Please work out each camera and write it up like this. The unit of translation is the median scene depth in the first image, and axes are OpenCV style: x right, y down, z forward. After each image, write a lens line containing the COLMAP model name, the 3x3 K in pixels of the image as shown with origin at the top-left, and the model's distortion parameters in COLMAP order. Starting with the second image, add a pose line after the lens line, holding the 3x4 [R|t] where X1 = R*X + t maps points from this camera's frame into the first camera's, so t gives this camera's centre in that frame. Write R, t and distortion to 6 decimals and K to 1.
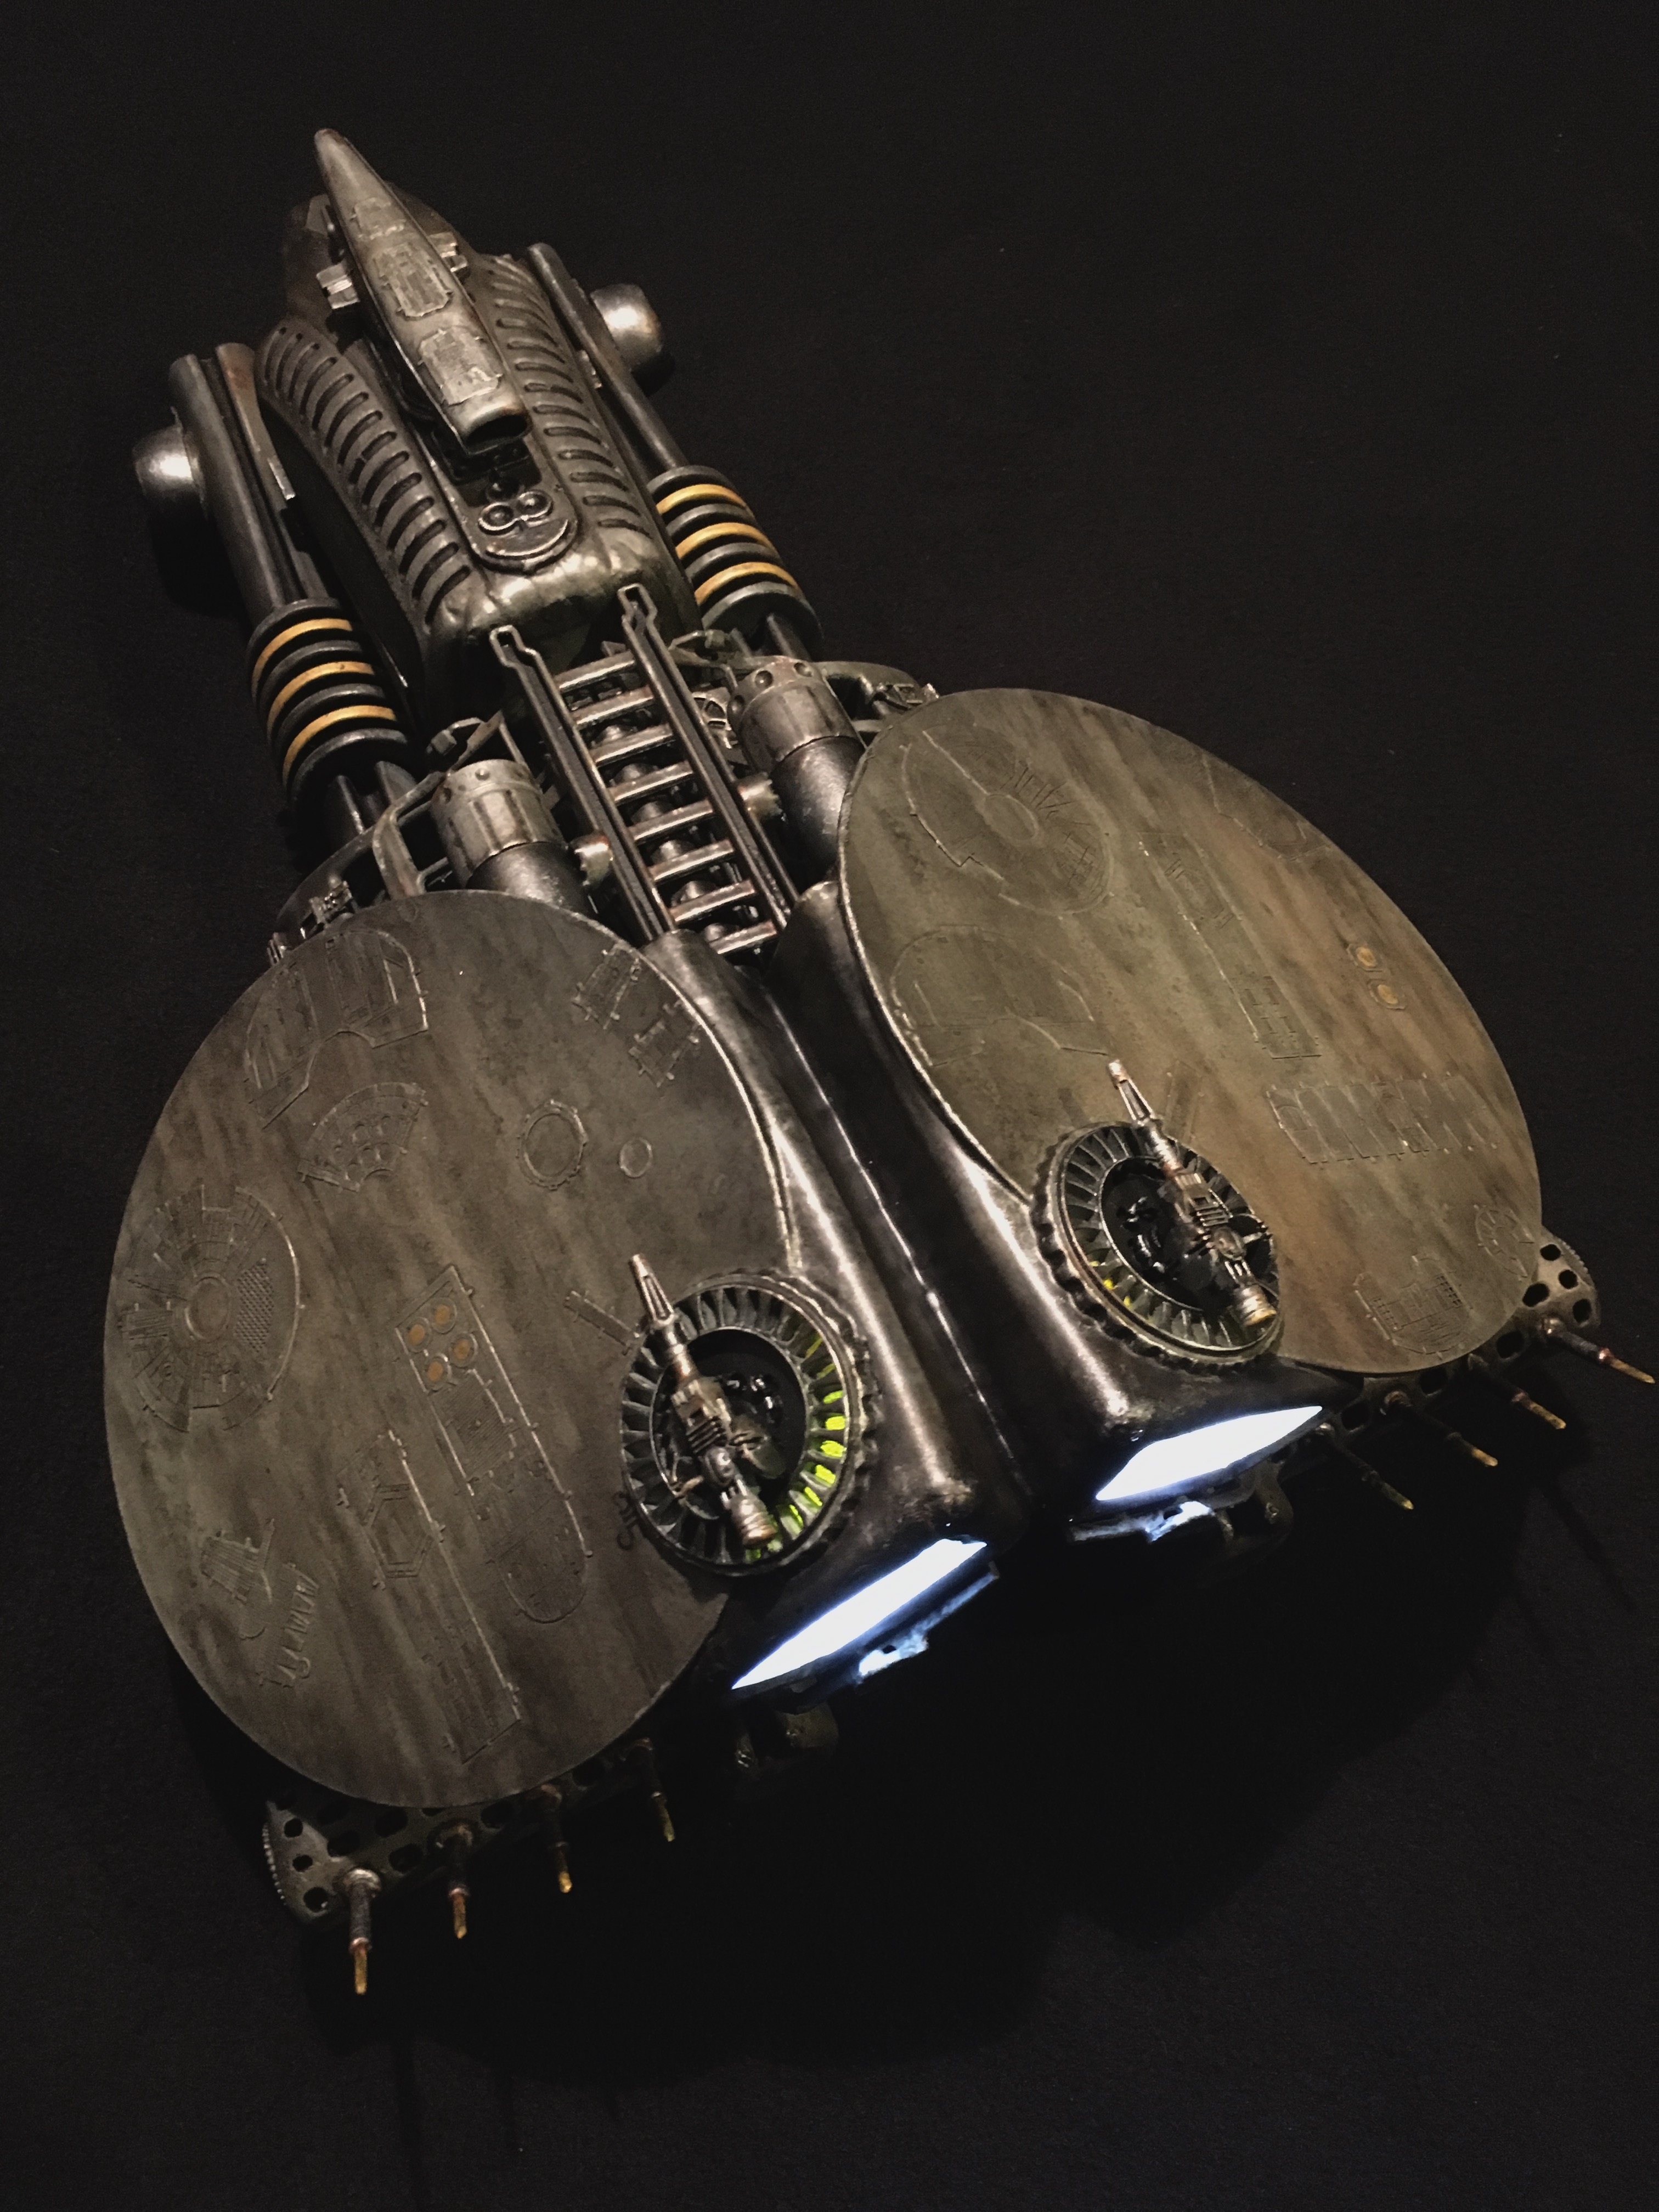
lens RADIAL K [[1905.7, 0, 829.5], [0, 1905.7, 1106.0], [0, 0, 1]] dist [0.035478, -0.010562]
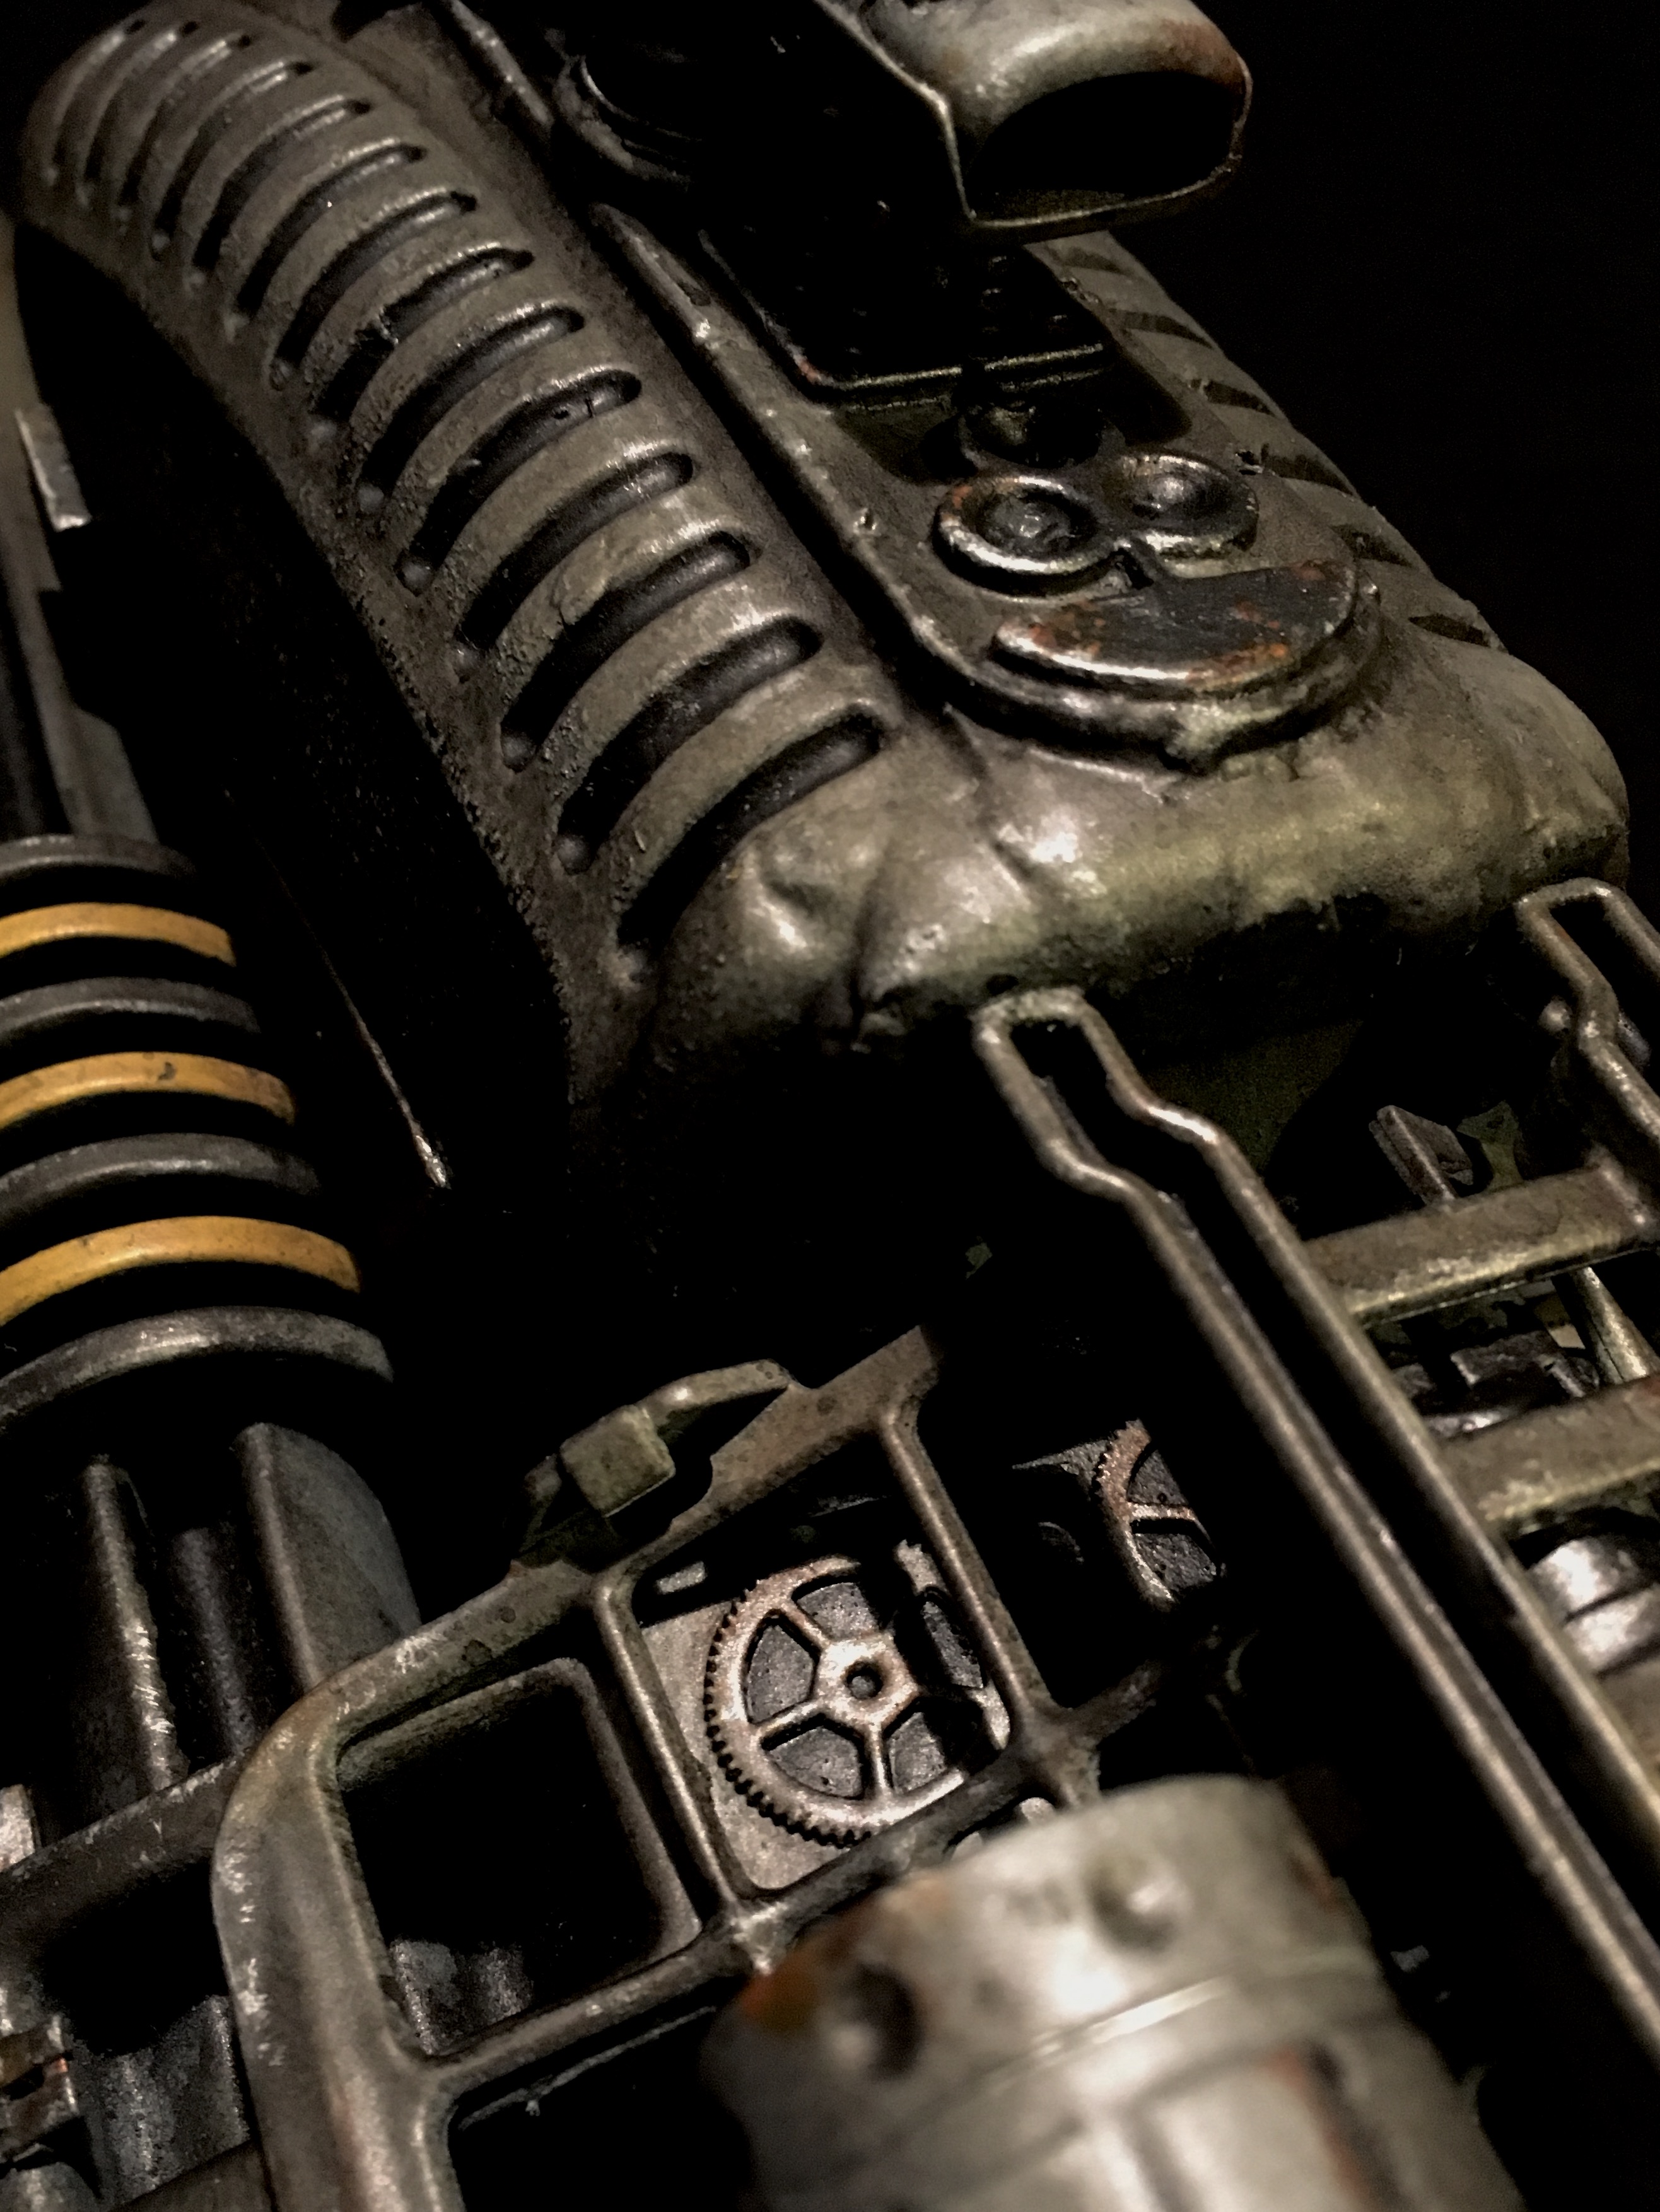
lens RADIAL K [[2232.8, 0, 837.0], [0, 2232.8, 1169.5], [0, 0, 1]] dist [0.026501, -0.006121]
pose [[0.989142, 0.111462, 0.095784, -0.214479], [-0.090166, 0.974937, -0.203389, -0.180363], [-0.116053, 0.192544, 0.974402, 0.769008]]
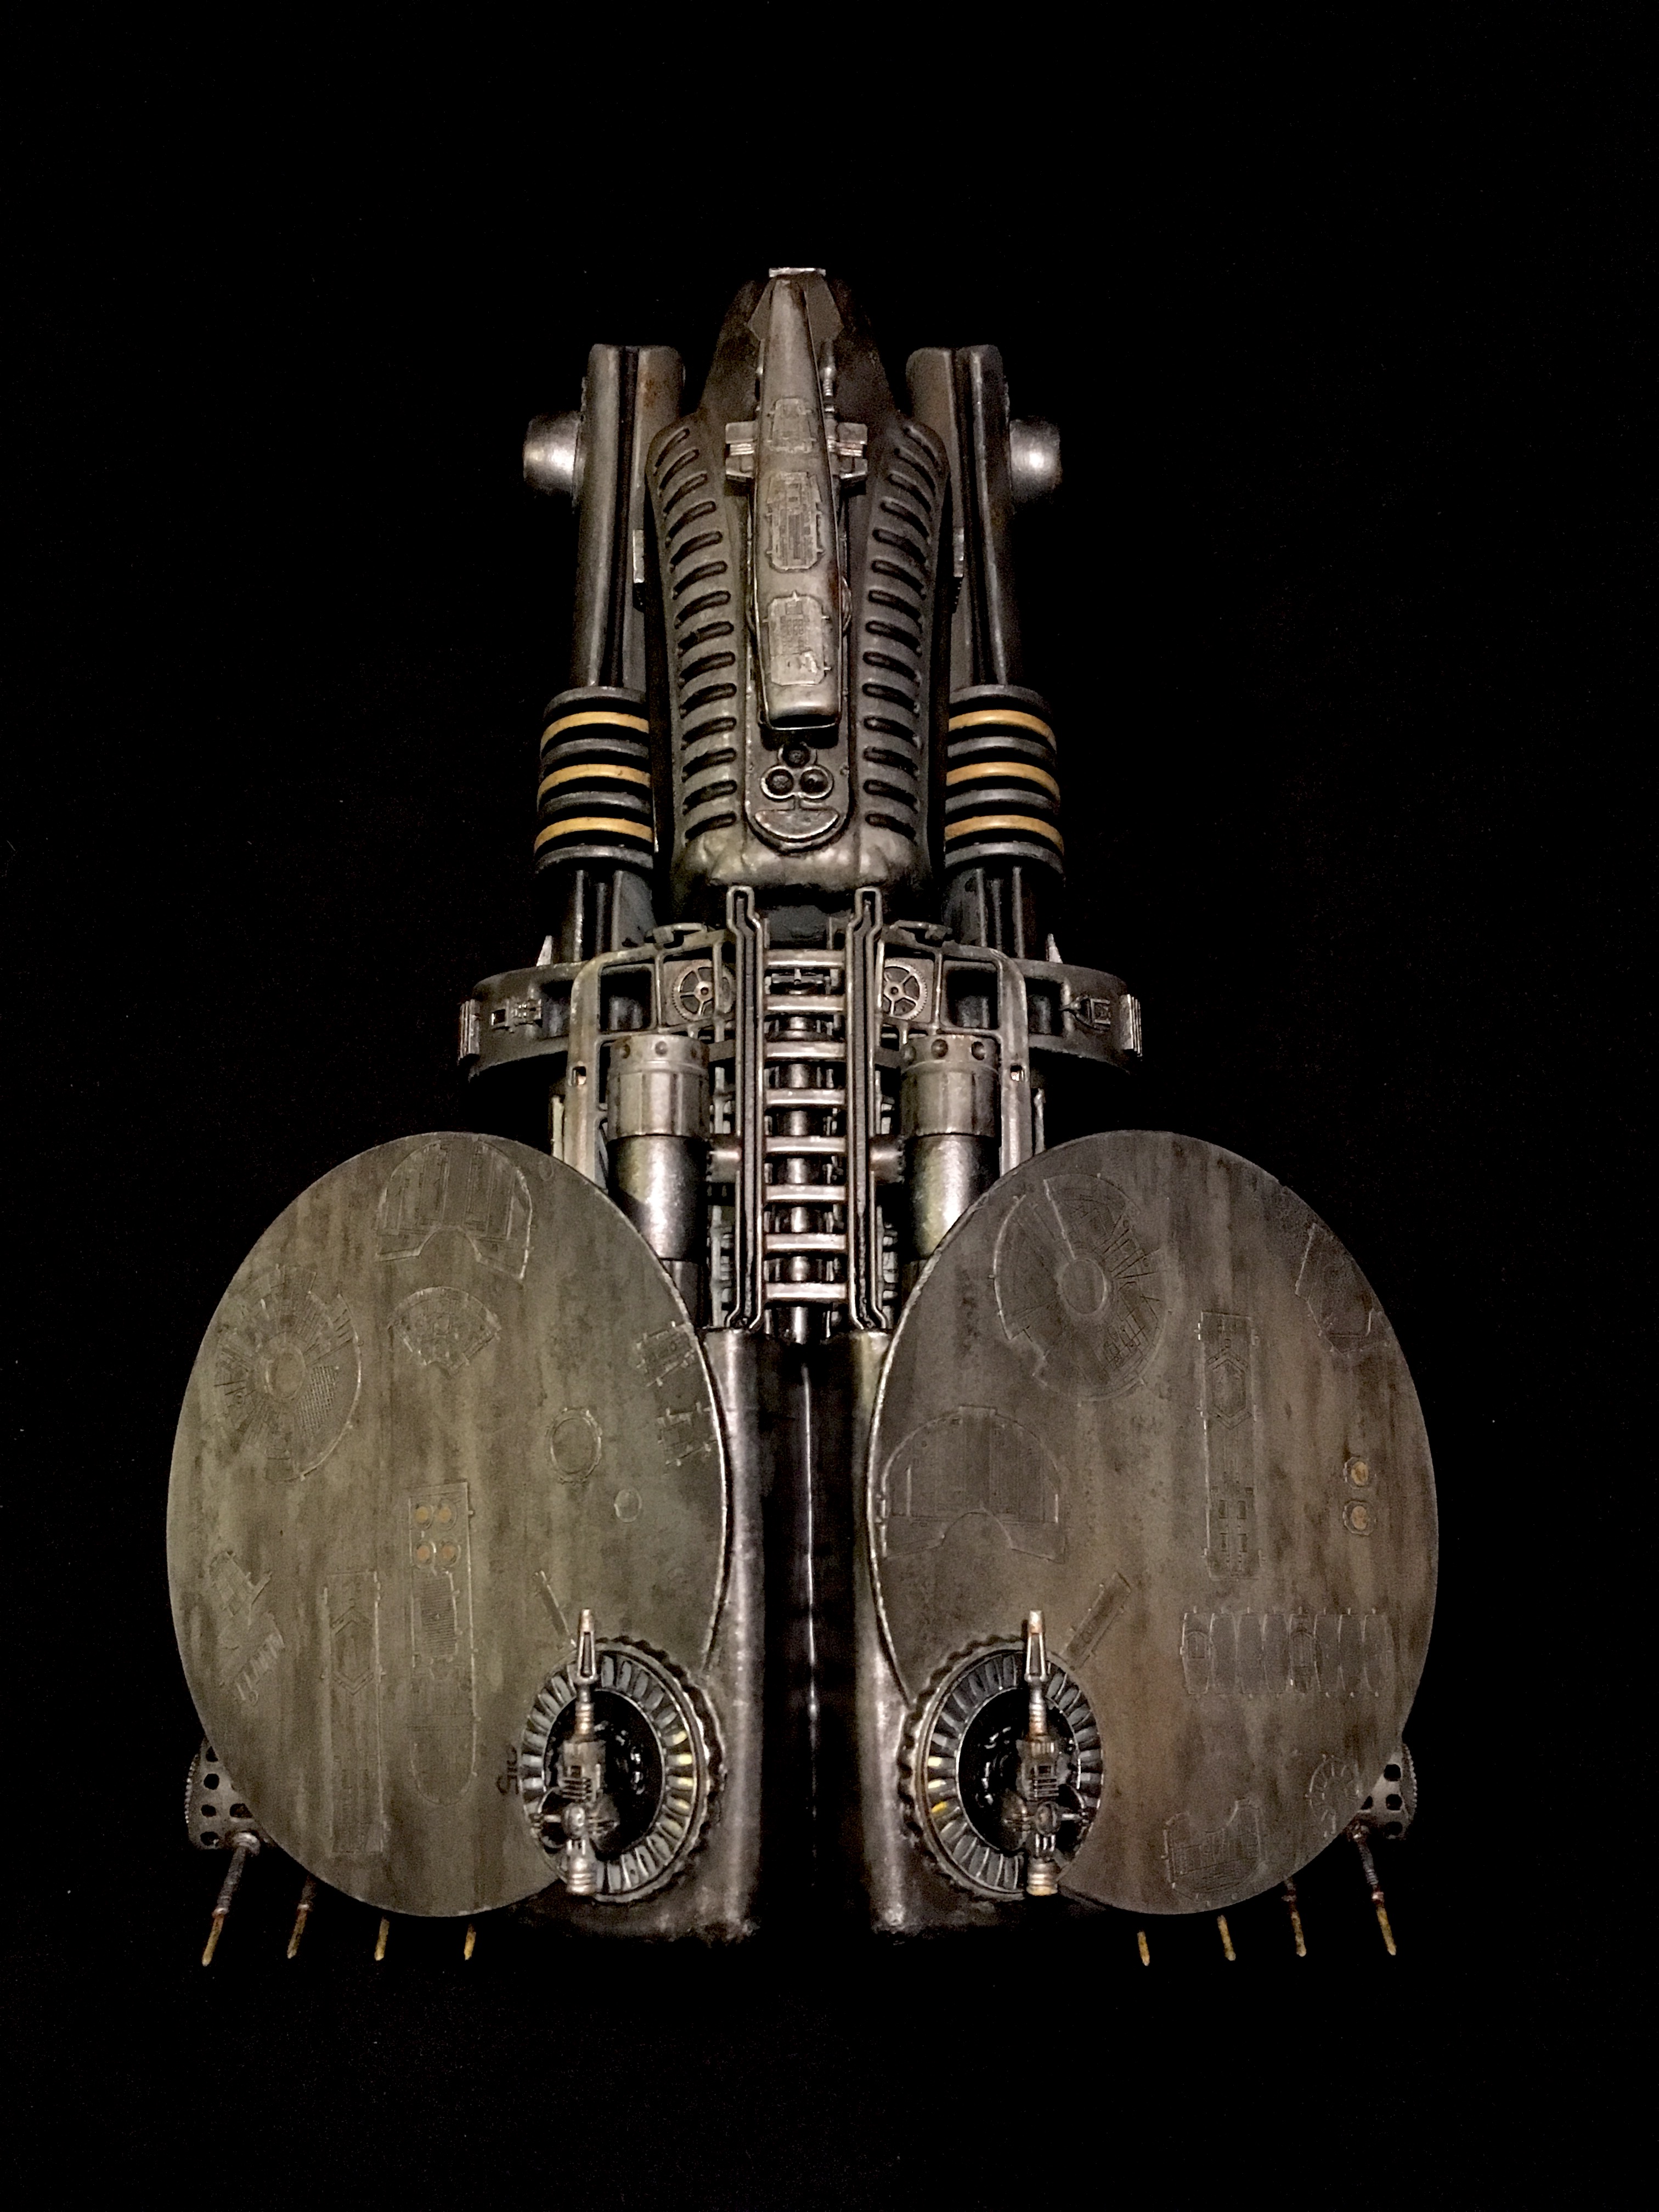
lens RADIAL K [[1905.7, 0, 829.5], [0, 1905.7, 1106.0], [0, 0, 1]] dist [0.035478, -0.010562]
pose [[0.913572, 0.403054, -0.054159, -0.019339], [-0.378511, 0.891425, 0.249179, -0.426431], [0.148711, -0.207144, 0.966942, -0.050207]]
